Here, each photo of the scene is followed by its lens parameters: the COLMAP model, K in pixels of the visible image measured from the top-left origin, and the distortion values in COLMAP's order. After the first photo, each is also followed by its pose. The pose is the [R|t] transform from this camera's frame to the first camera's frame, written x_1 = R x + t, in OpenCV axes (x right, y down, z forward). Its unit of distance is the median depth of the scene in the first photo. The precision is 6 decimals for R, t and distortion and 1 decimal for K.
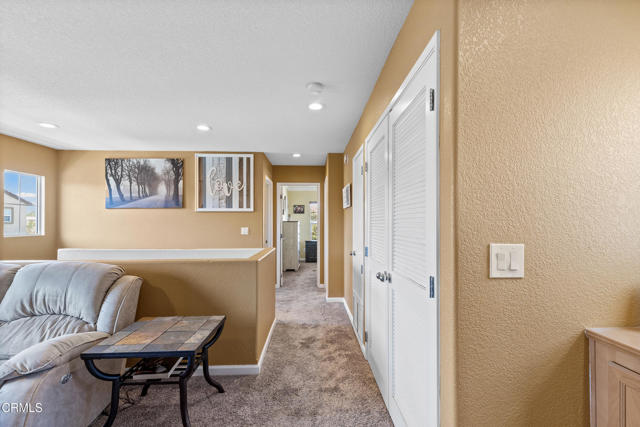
lens RADIAL K [[292.3, 0, 324.0], [0, 292.3, 218.1], [0, 0, 1]] dist [0.010221, -0.001309]
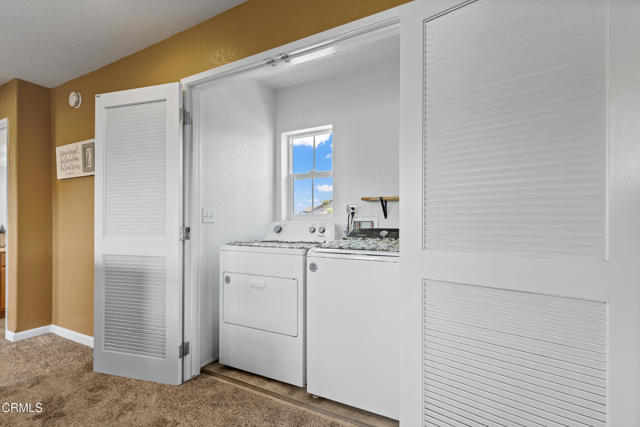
lens RADIAL K [[292.3, 0, 322.3], [0, 292.3, 219.2], [0, 0, 1]] dist [0.010221, -0.001309]
pose [[0.497265, 0.006242, 0.867576, -0.242516], [-0.009978, 0.999949, -0.001475, 0.057420], [-0.867541, -0.007923, 0.497302, 0.252424]]
